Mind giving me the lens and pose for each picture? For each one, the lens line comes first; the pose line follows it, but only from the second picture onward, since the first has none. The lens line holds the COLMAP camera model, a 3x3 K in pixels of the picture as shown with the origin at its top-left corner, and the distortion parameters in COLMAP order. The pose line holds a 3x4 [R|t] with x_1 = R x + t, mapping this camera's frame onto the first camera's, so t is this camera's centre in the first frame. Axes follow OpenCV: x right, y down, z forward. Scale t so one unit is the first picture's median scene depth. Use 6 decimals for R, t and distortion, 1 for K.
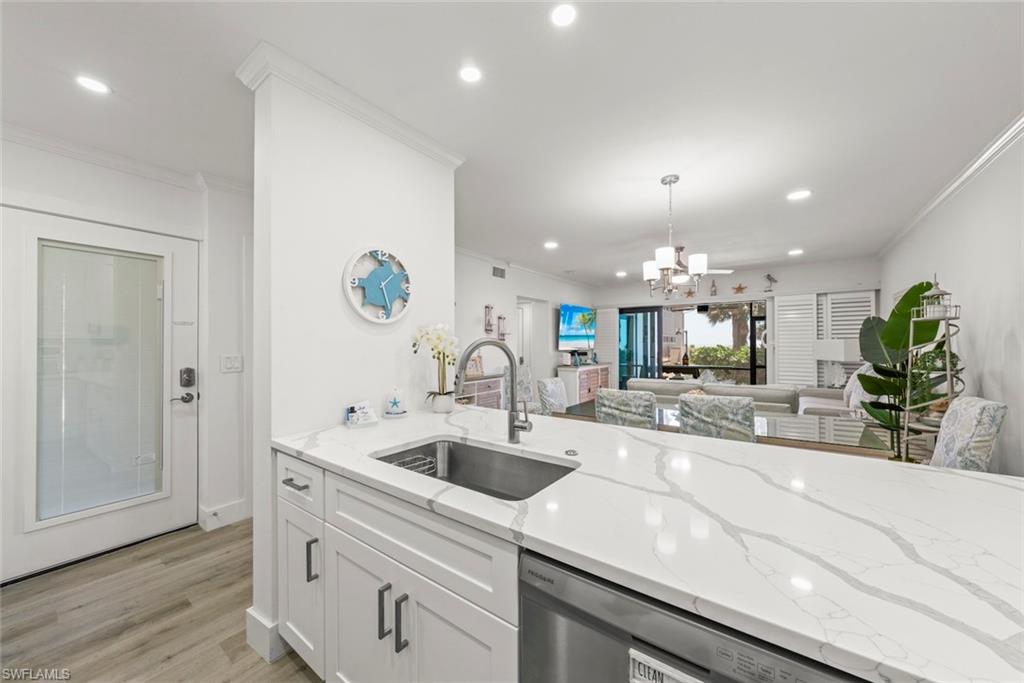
lens RADIAL K [[369.5, 0, 511.2], [0, 369.5, 343.5], [0, 0, 1]] dist [-0.000592, -0.000027]
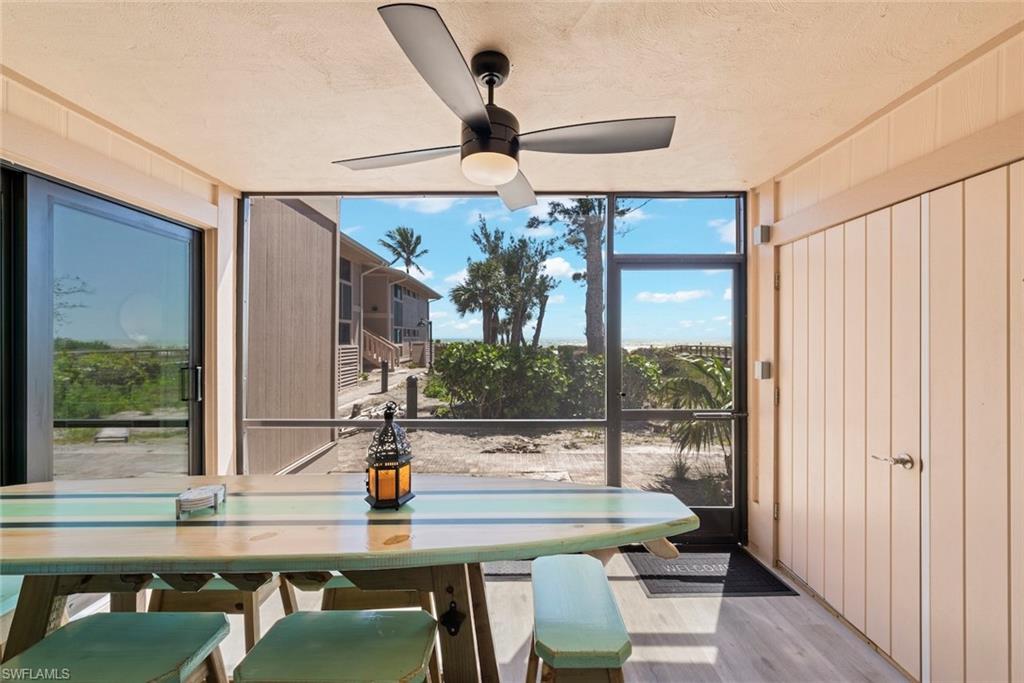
lens RADIAL K [[392.7, 0, 510.0], [0, 392.7, 341.9], [0, 0, 1]] dist [-0.000412, -0.000135]
pose [[0.803475, -0.001229, 0.595337, 1.264028], [-0.005094, 0.999947, 0.008939, -0.009121], [-0.595316, -0.010215, 0.803427, 2.556708]]
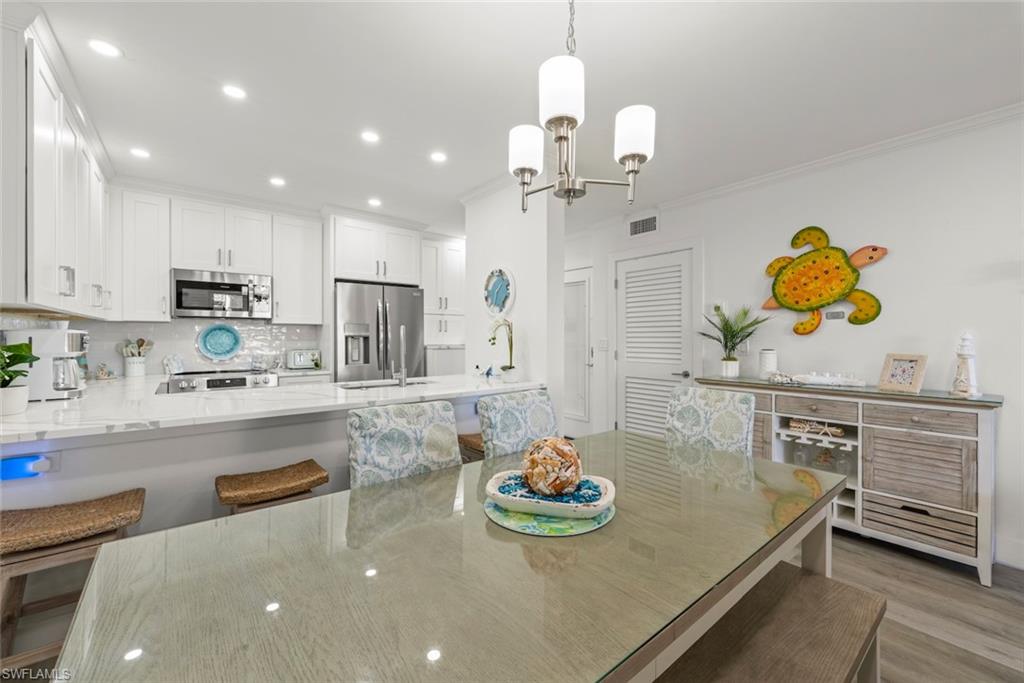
lens RADIAL K [[408.9, 0, 509.8], [0, 408.9, 338.7], [0, 0, 1]] dist [0.001471, 0.000235]
pose [[-0.257638, 0.005480, -0.966226, 0.949987], [0.001683, 0.999985, 0.005223, 0.022844], [0.966240, -0.000281, -0.257644, 1.103509]]
